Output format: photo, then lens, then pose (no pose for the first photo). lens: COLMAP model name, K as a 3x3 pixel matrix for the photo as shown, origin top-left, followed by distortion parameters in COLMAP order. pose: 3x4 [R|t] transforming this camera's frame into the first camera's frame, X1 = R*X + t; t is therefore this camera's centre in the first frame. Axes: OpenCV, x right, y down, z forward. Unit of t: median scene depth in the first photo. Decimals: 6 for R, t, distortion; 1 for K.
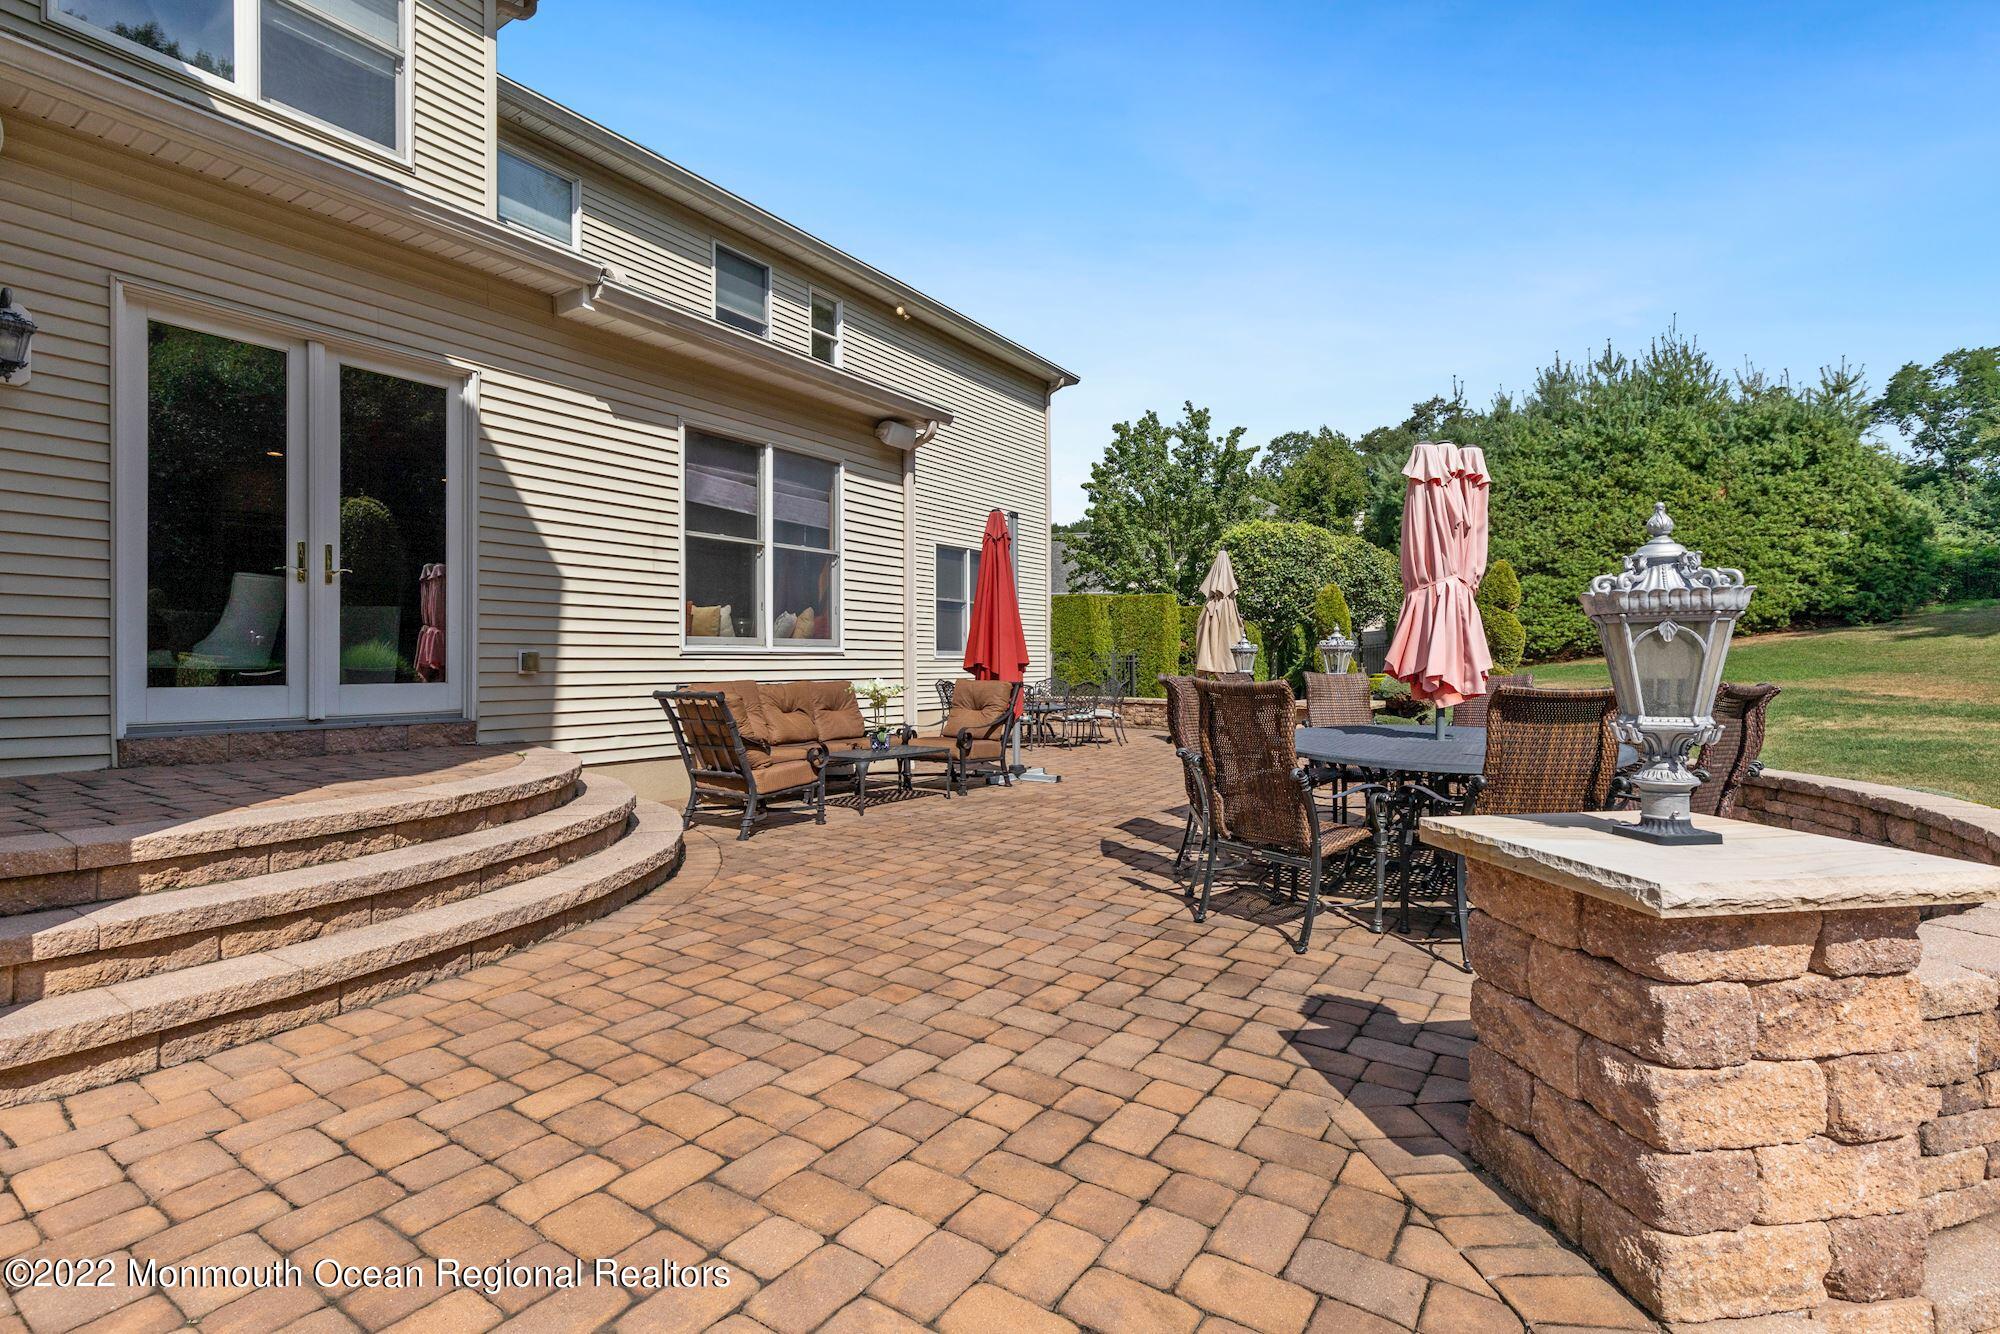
lens RADIAL K [[907.3, 0, 1000.0], [0, 907.3, 667.0], [0, 0, 1]] dist [0.000083, -0.000335]
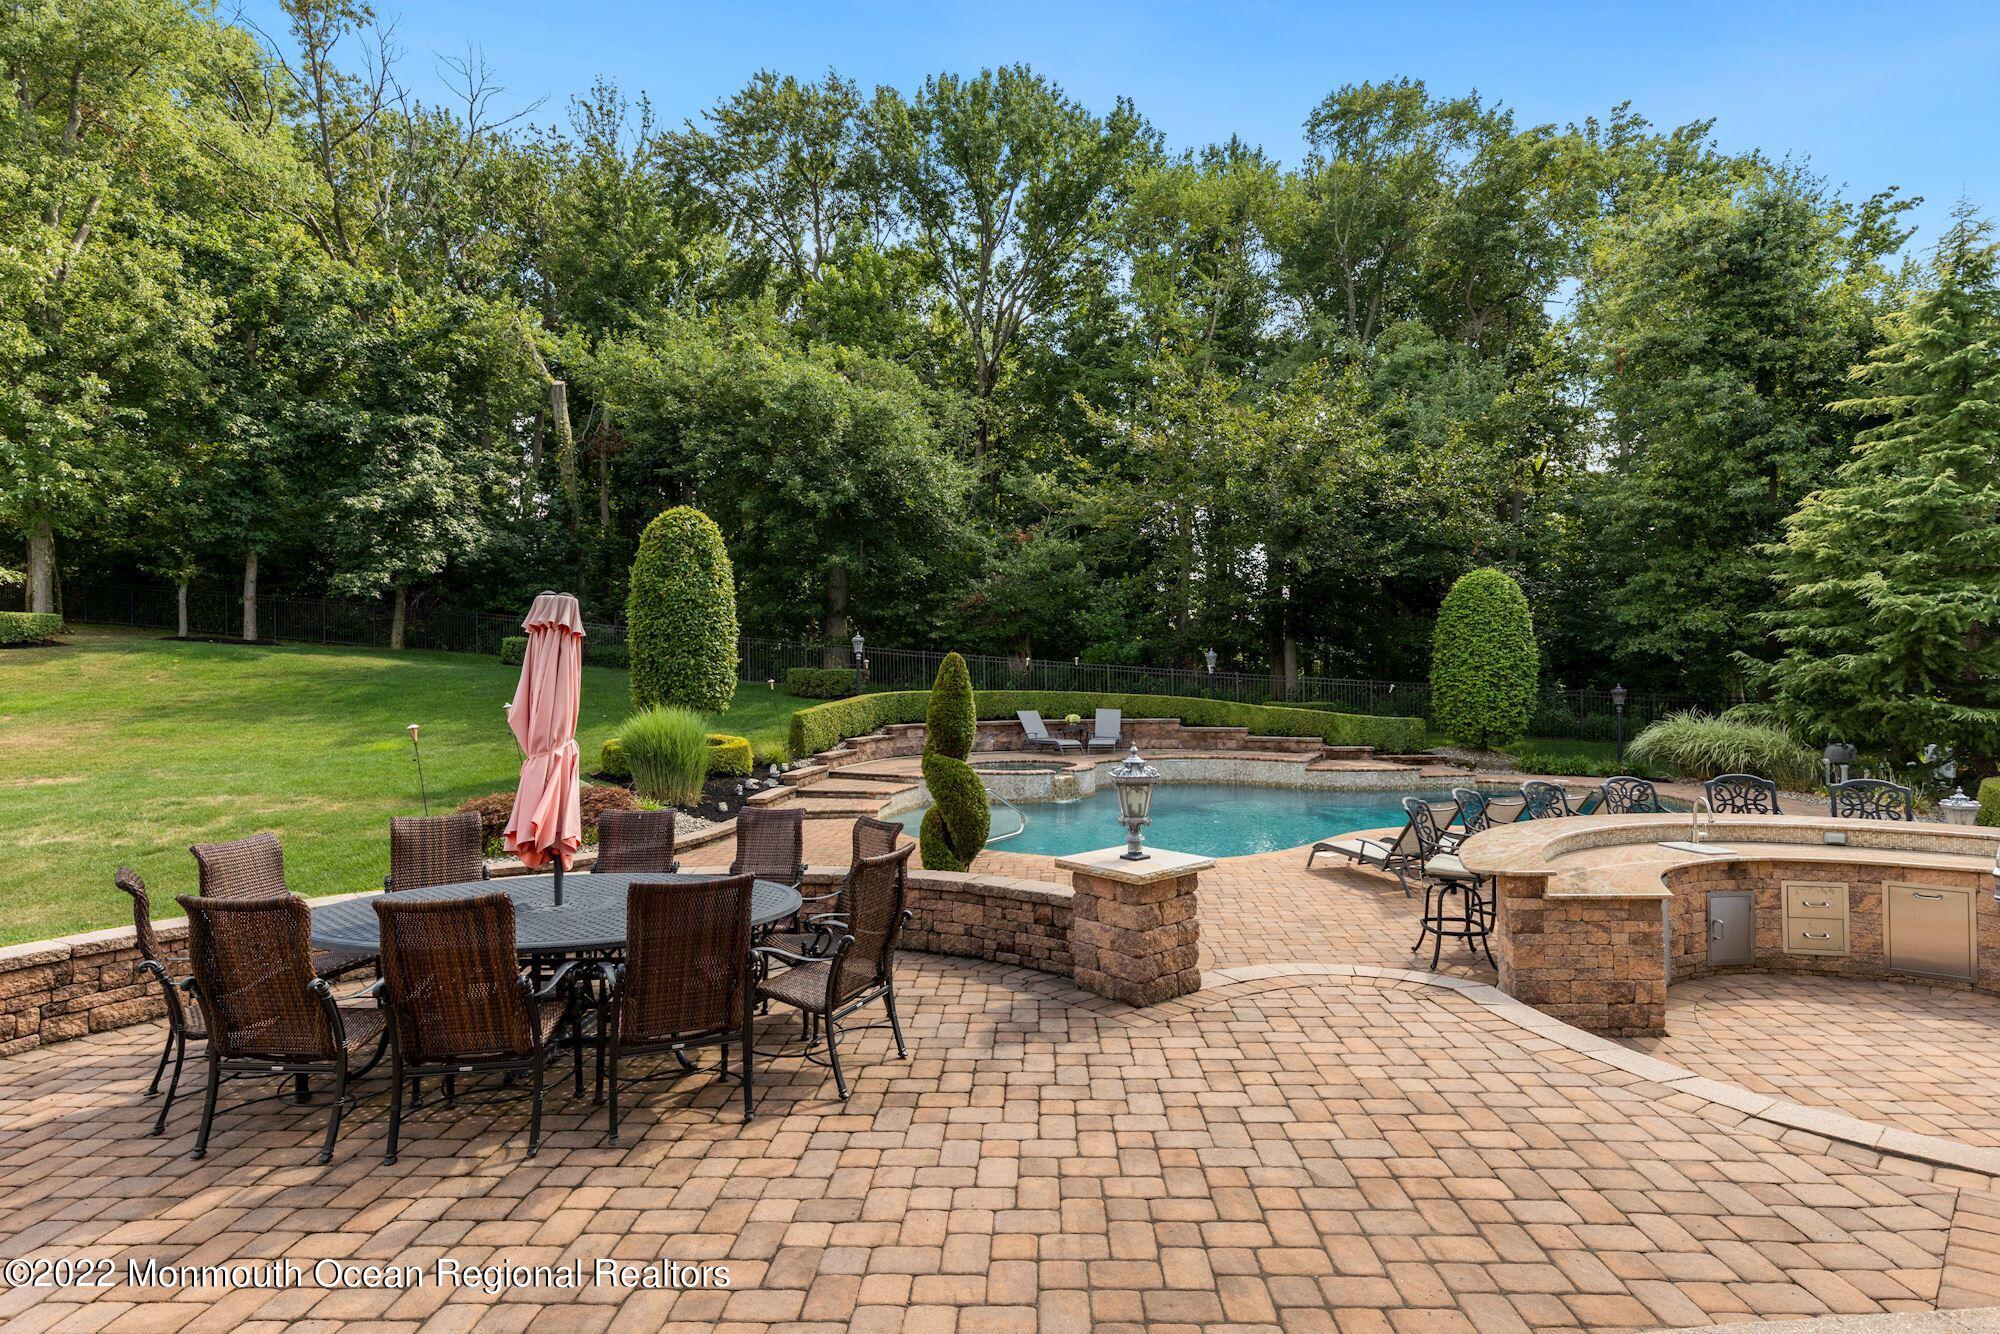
lens RADIAL K [[989.8, 0, 1035.5], [0, 989.8, 672.0], [0, 0, 1]] dist [-0.004968, -0.000581]
pose [[-0.551651, 0.006612, 0.834049, -1.119145], [0.013605, 0.999907, 0.001071, -0.265316], [-0.833964, 0.011938, -0.551690, 1.946148]]
